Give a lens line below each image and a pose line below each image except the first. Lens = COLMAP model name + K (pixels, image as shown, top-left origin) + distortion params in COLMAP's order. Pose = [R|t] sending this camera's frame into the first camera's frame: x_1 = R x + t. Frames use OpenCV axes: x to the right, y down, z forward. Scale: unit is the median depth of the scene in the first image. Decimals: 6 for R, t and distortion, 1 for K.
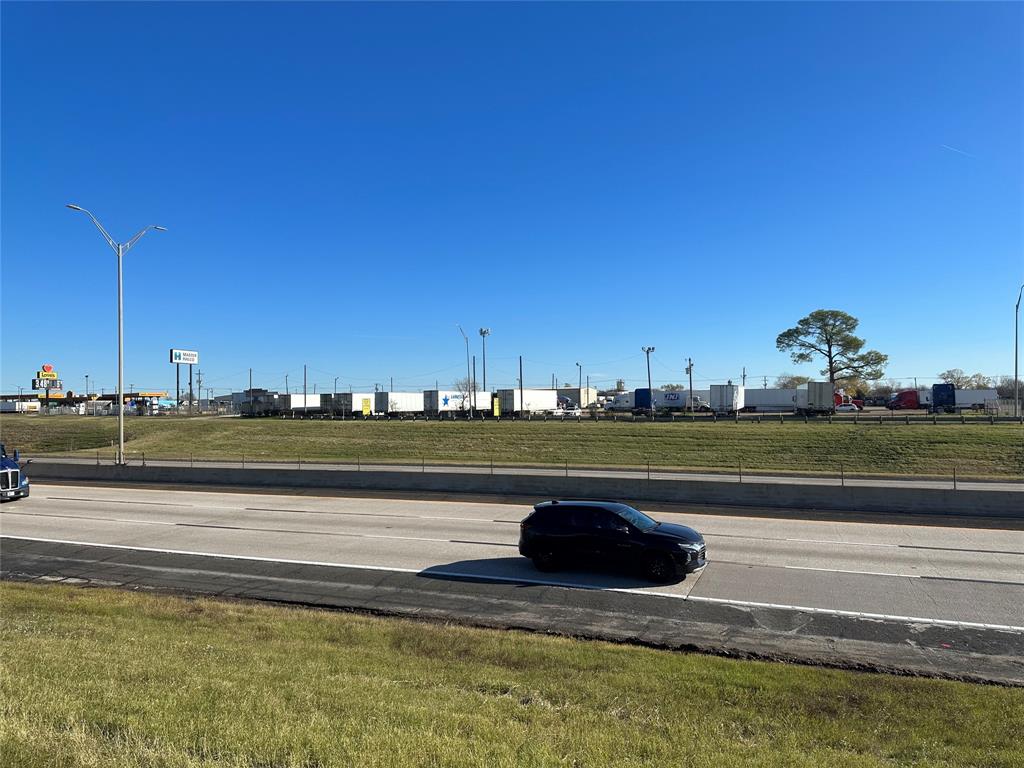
lens RADIAL K [[713.8, 0, 512.0], [0, 713.8, 392.2], [0, 0, 1]] dist [0.084397, -0.108706]
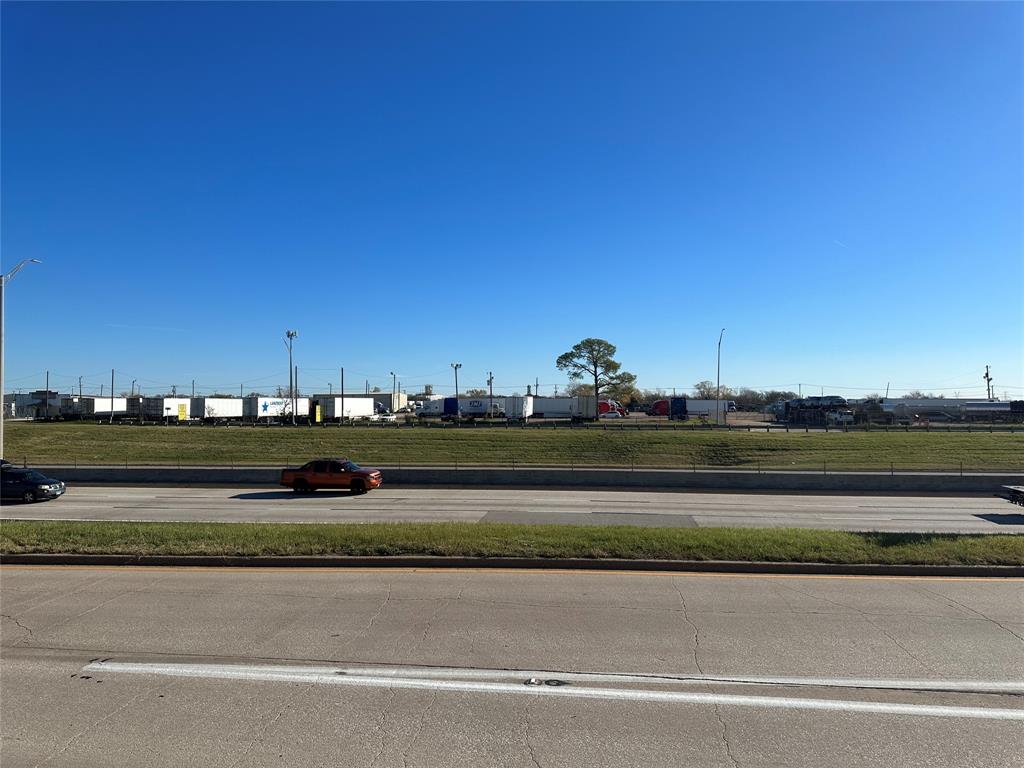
lens RADIAL K [[713.8, 0, 531.1], [0, 713.8, 365.6], [0, 0, 1]] dist [0.084397, -0.108706]
pose [[0.956530, 0.025610, 0.290508, -0.034900], [-0.014152, 0.999039, -0.041473, -0.012600], [-0.291291, 0.035559, 0.955973, -0.169911]]
